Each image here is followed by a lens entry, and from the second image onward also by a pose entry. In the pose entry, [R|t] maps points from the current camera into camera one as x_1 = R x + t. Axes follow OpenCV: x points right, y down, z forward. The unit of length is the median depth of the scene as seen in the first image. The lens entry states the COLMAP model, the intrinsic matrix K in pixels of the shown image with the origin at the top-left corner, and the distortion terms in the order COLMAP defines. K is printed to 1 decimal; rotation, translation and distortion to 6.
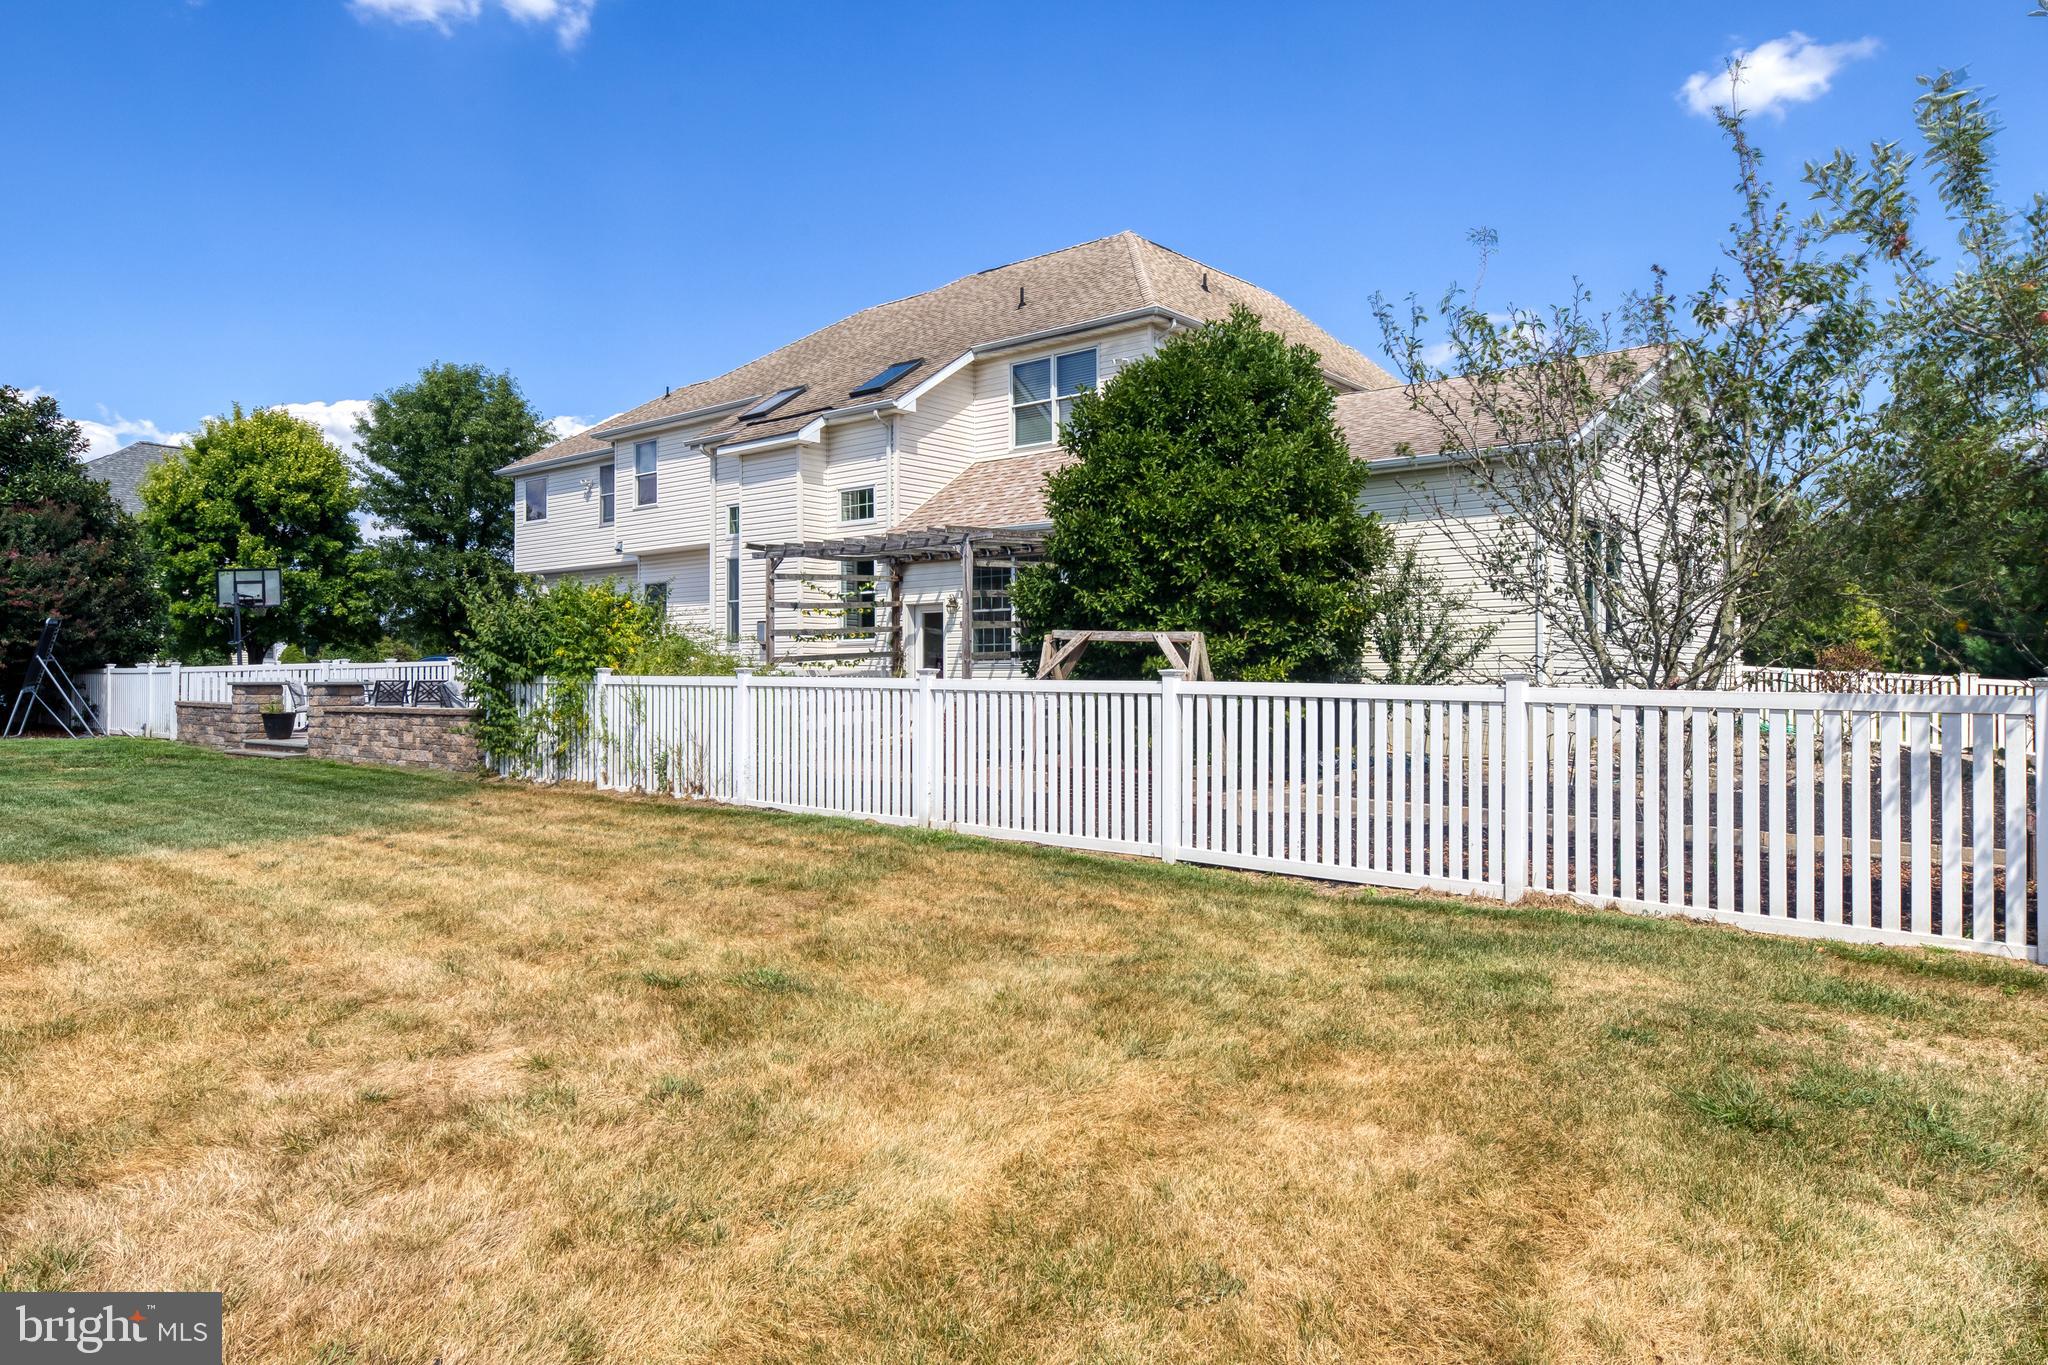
lens RADIAL K [[1271.4, 0, 1009.5], [0, 1271.4, 680.0], [0, 0, 1]] dist [0.004142, 0.022897]
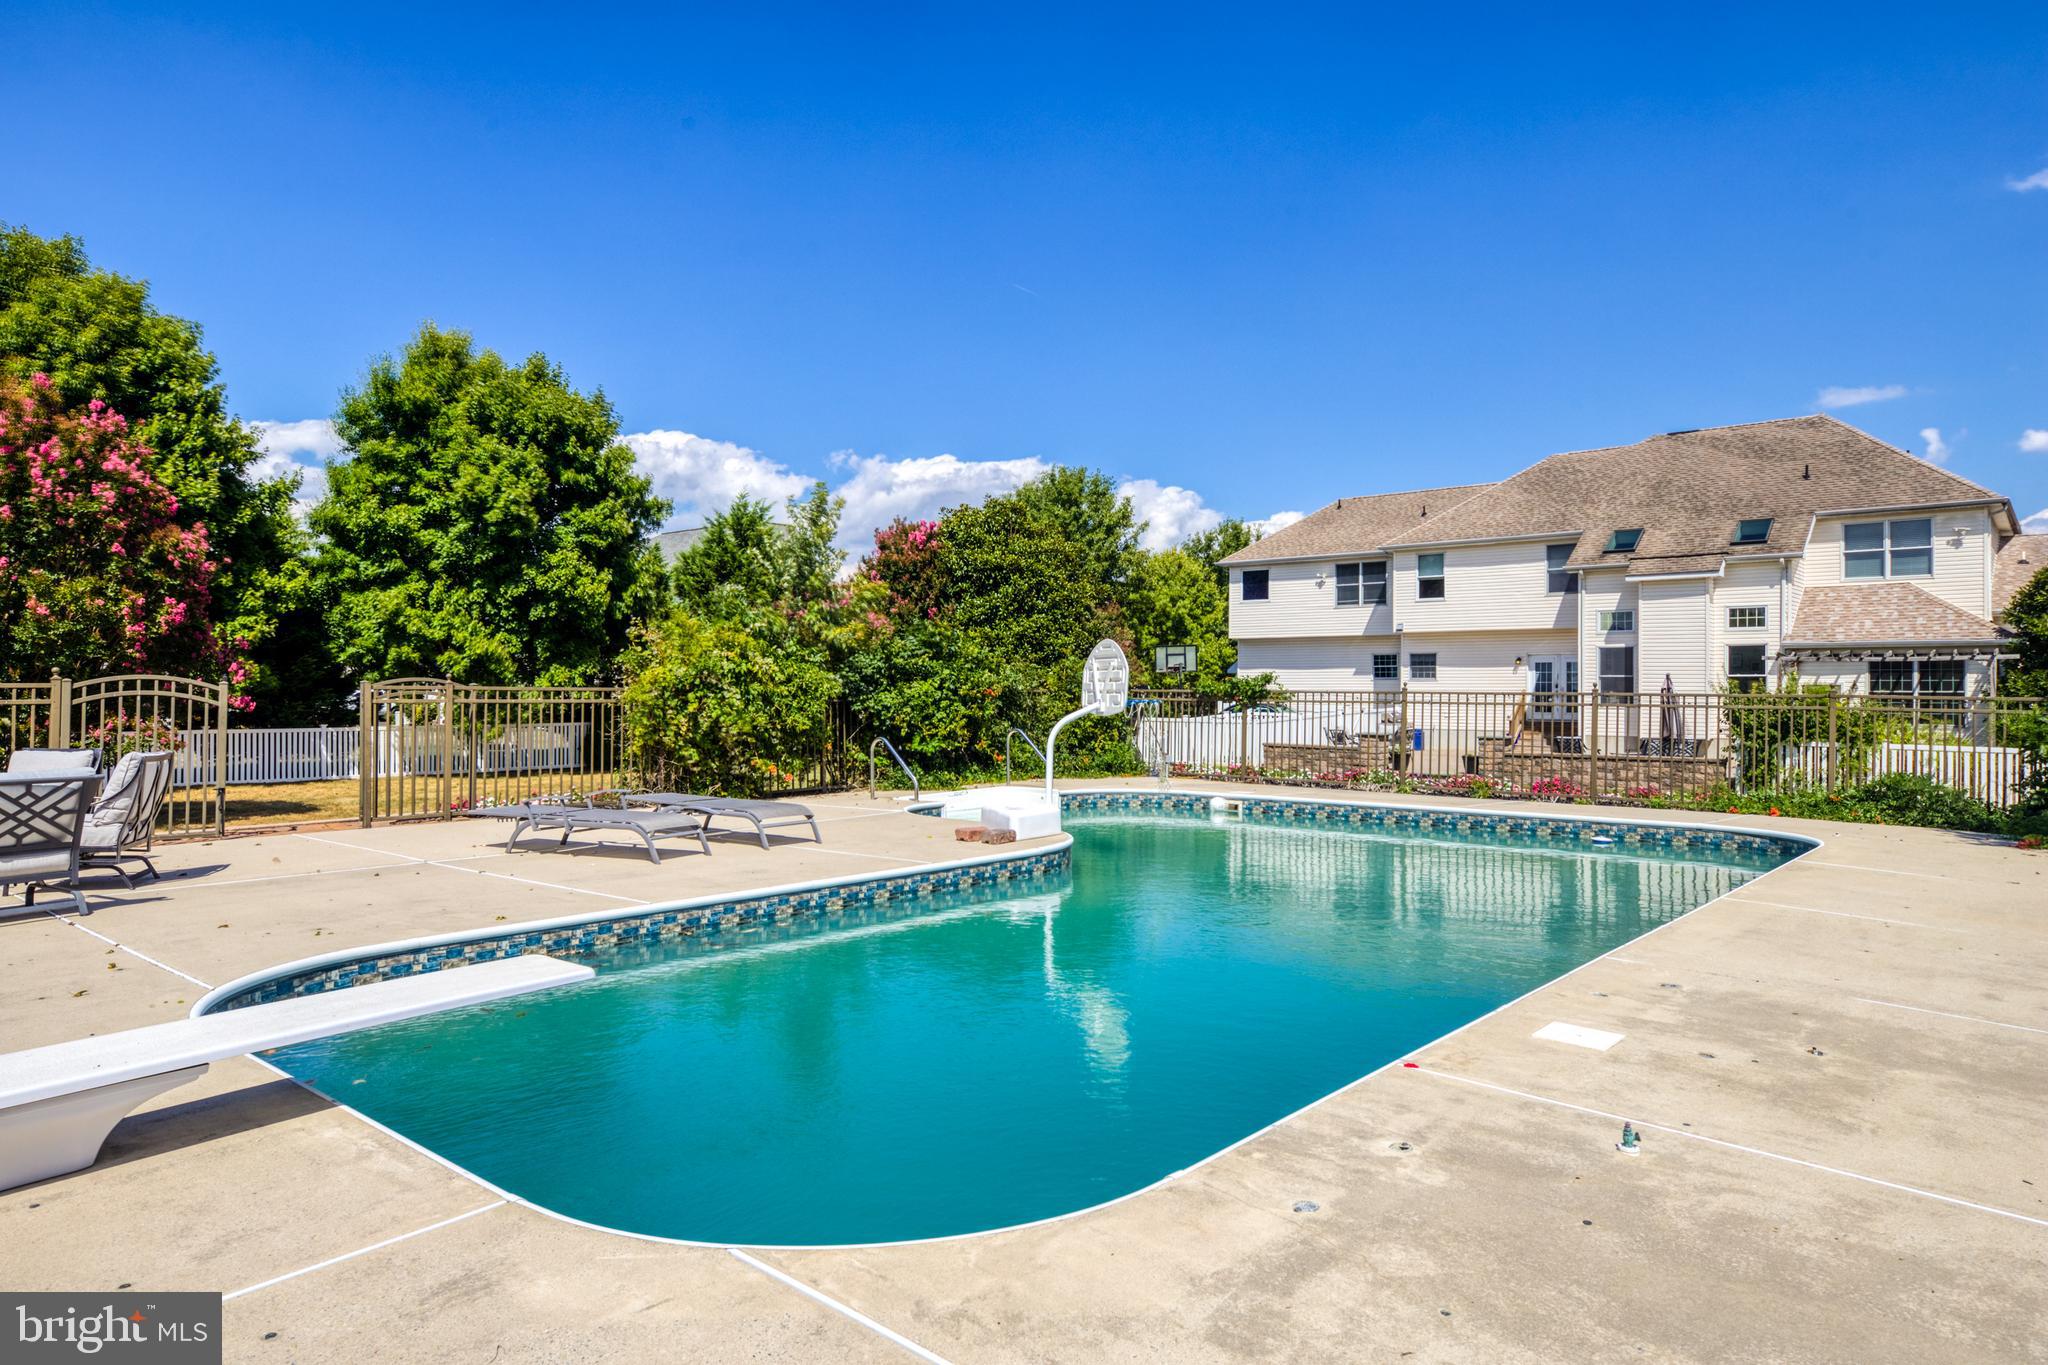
lens RADIAL K [[1226.7, 0, 1024.0], [0, 1226.7, 682.5], [0, 0, 1]] dist [0.007778, 0.003066]
pose [[0.999956, 0.007722, -0.005361, -0.566316], [-0.007768, 0.999934, -0.008439, -0.024242], [0.005296, 0.008480, 0.999950, -0.272084]]
